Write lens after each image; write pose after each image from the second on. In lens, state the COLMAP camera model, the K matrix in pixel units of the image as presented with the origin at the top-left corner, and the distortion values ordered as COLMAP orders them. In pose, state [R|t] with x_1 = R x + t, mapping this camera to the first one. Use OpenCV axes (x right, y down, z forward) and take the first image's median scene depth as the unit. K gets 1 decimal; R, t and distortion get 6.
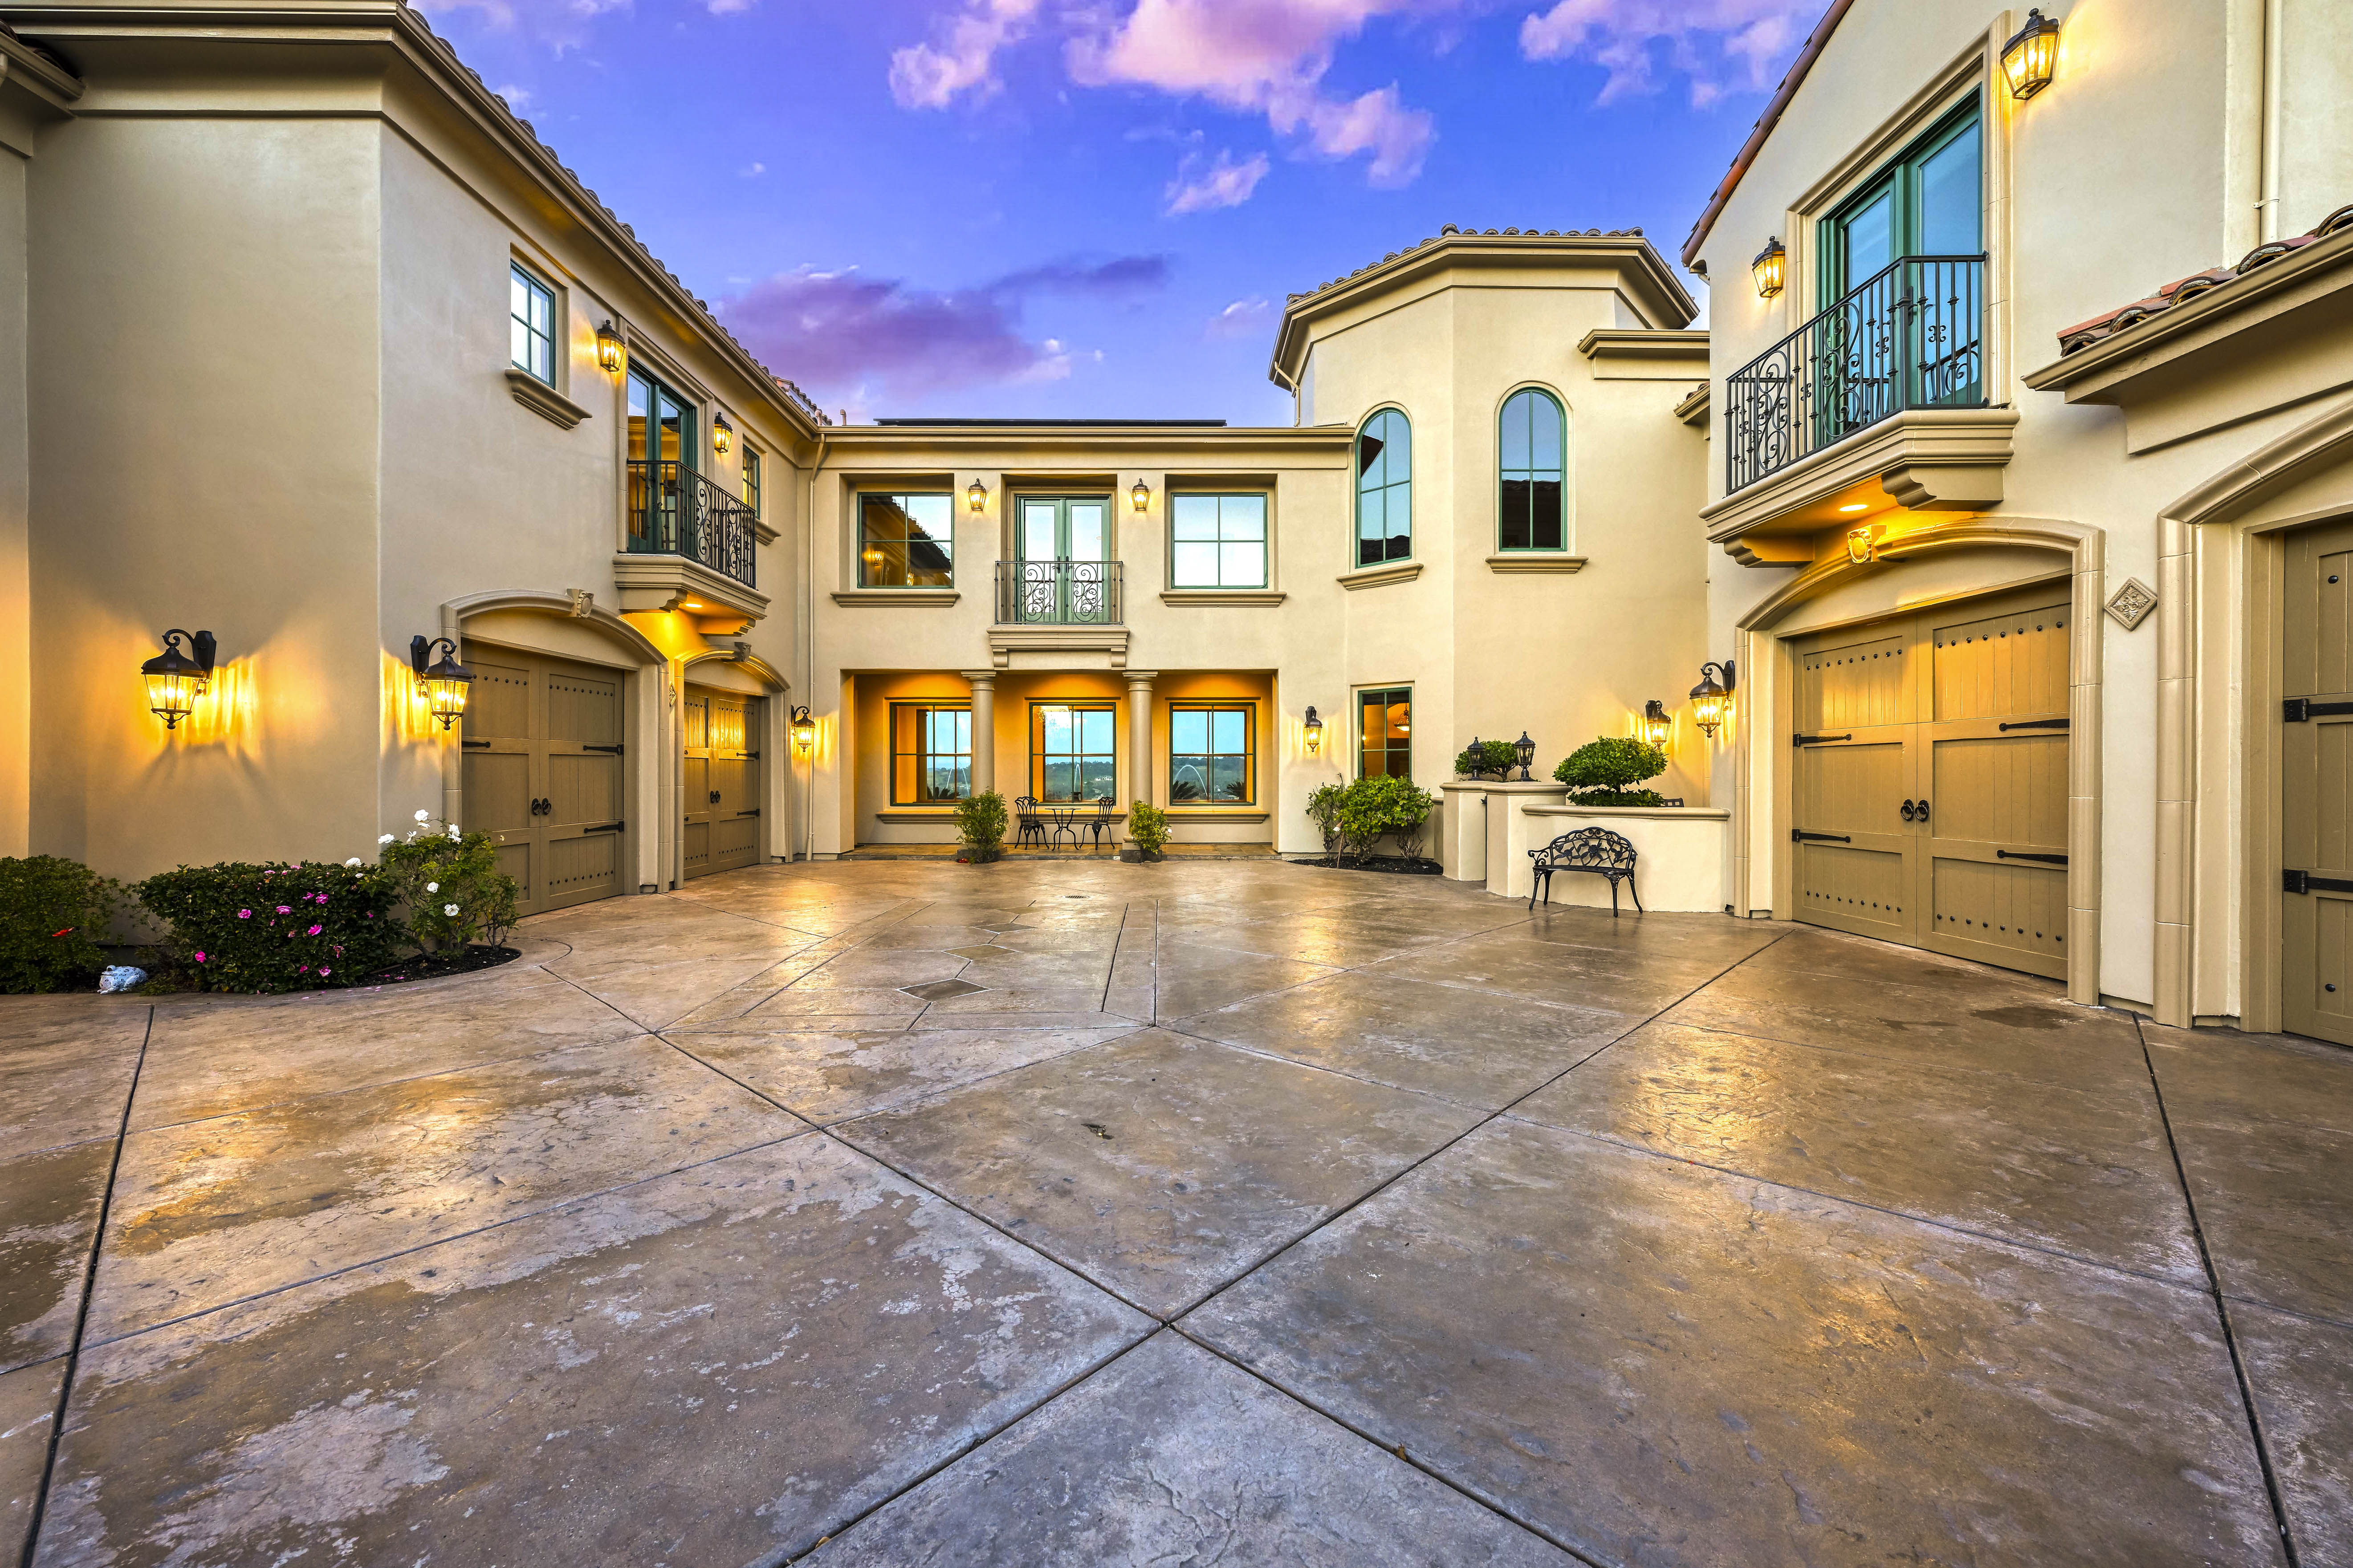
lens RADIAL K [[940.9, 0, 1176.2], [0, 940.9, 778.8], [0, 0, 1]] dist [-0.002303, 0.000476]
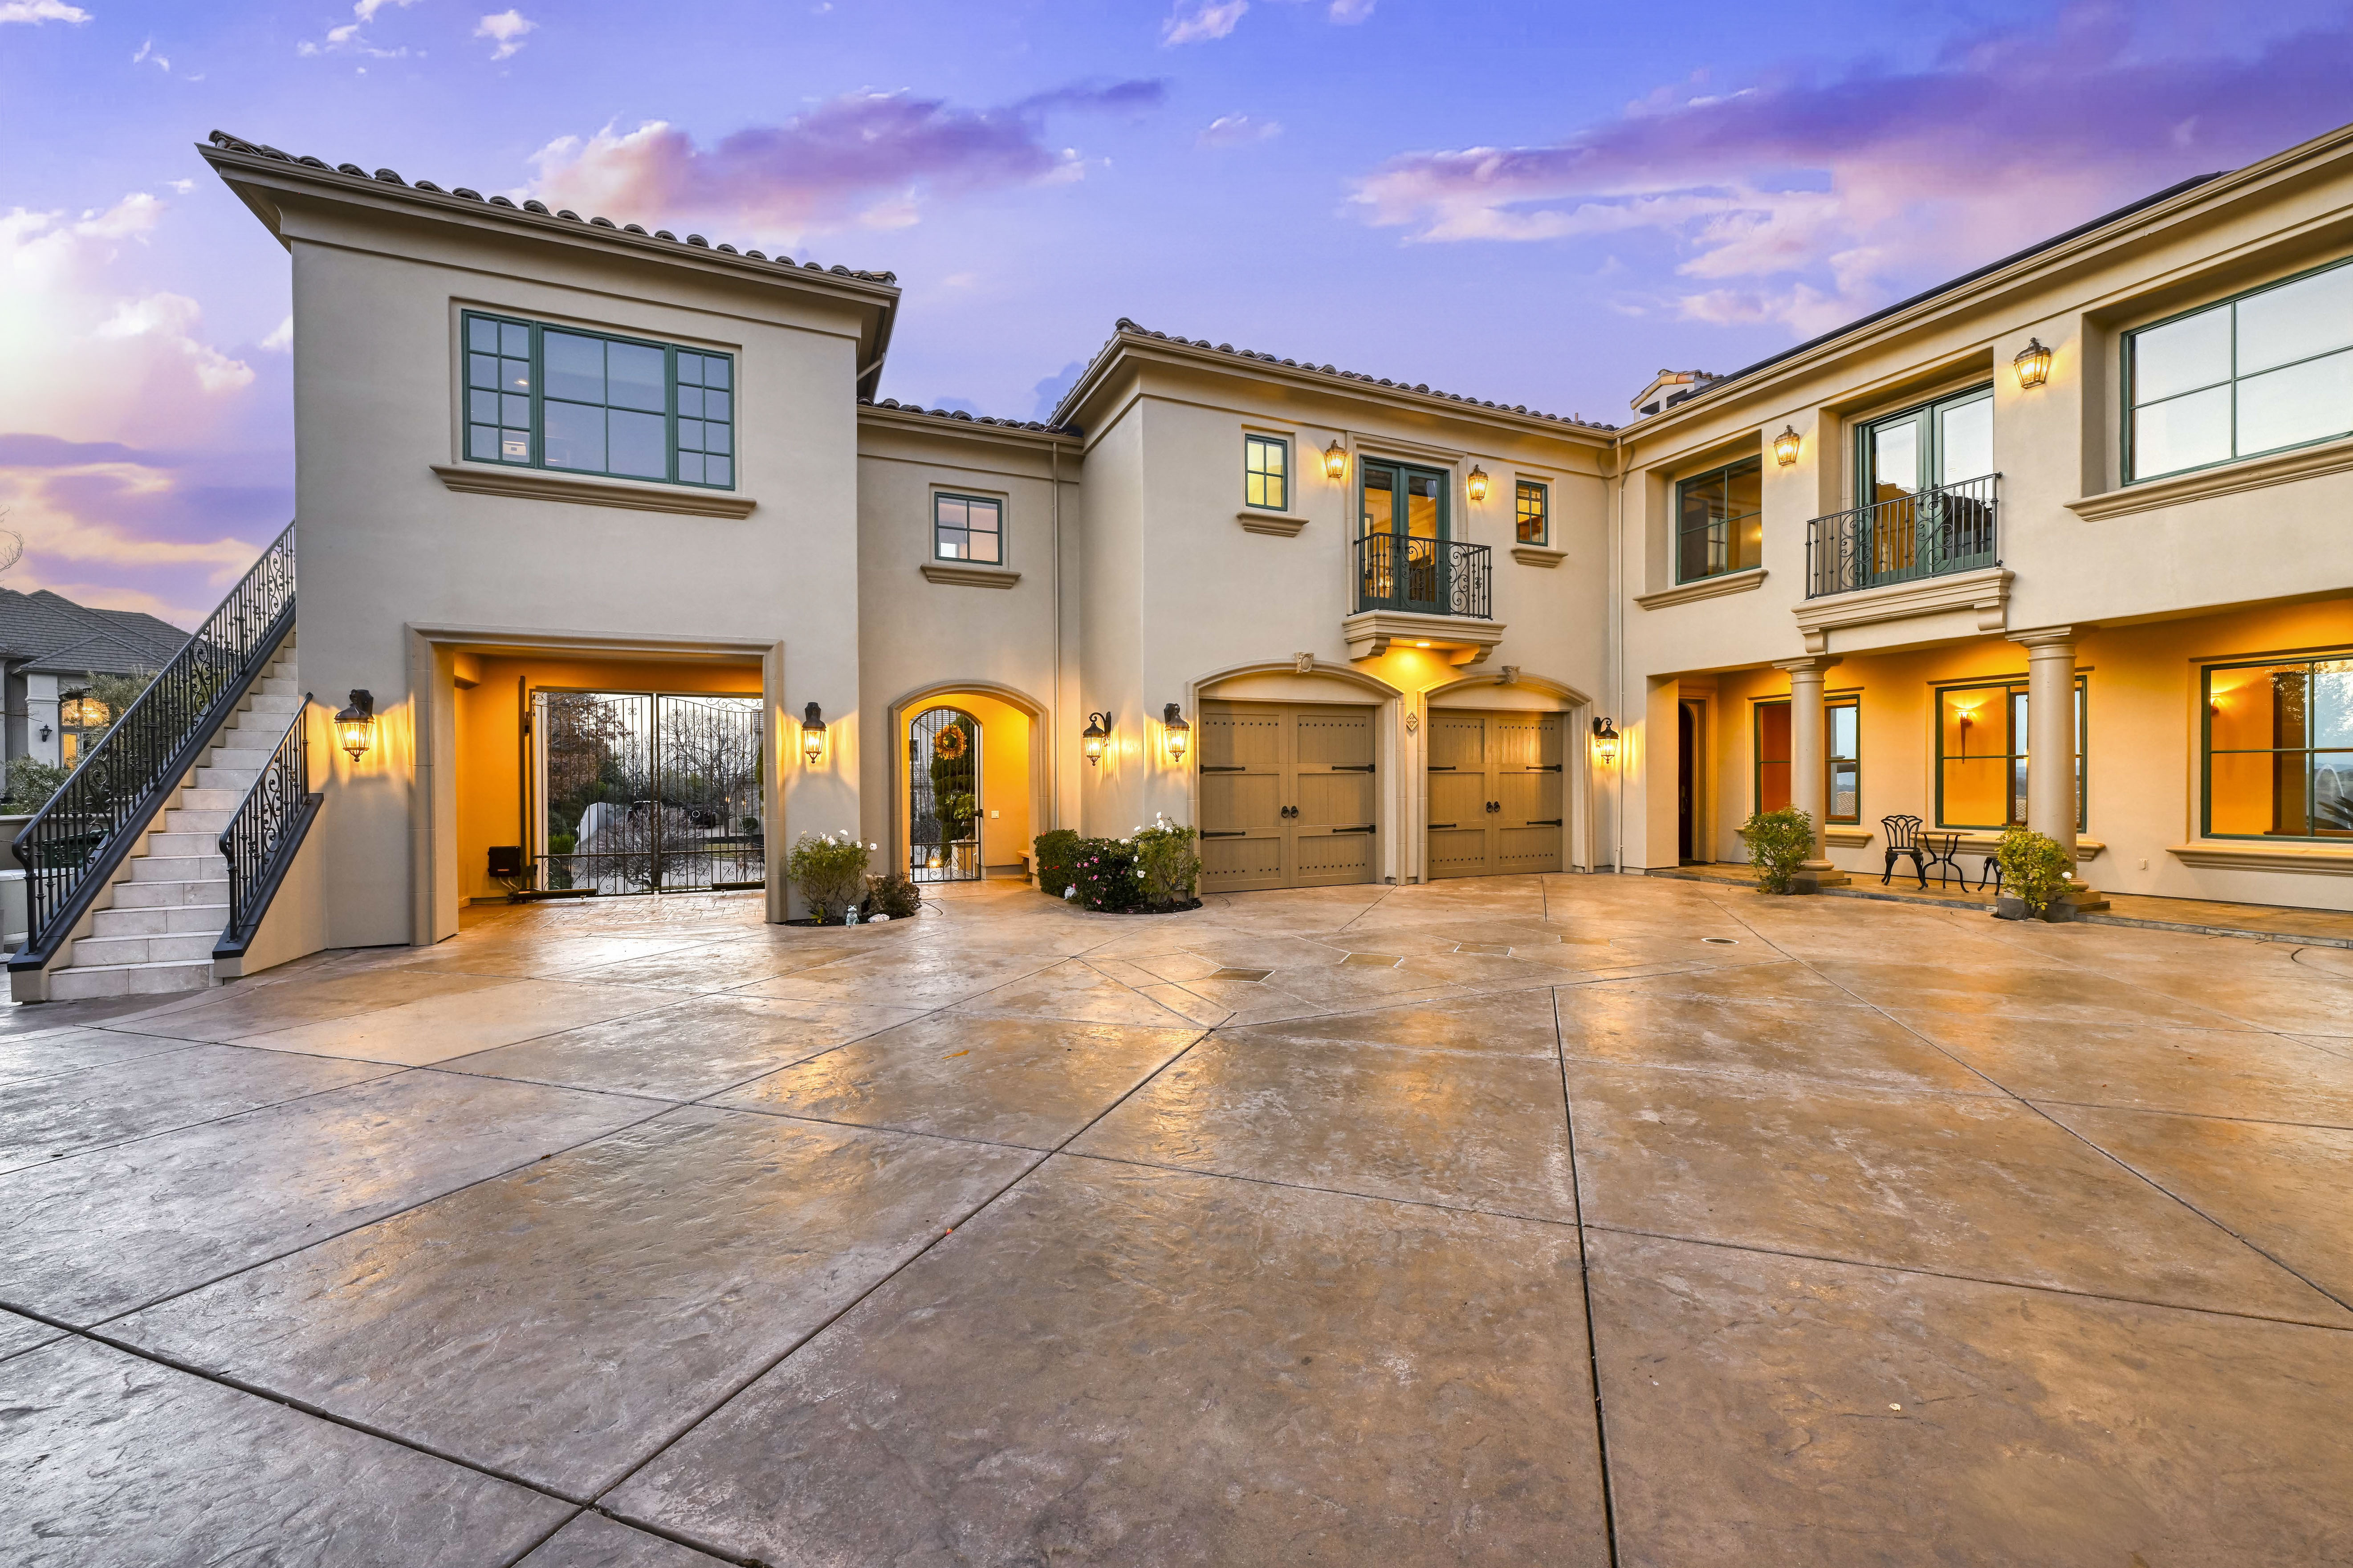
lens RADIAL K [[940.9, 0, 1180.7], [0, 940.9, 790.1], [0, 0, 1]] dist [-0.002303, 0.000476]
pose [[0.387883, 0.006222, -0.921688, 0.475521], [0.000357, 0.999976, 0.006901, -0.010451], [0.921709, -0.003006, 0.387871, 0.272788]]
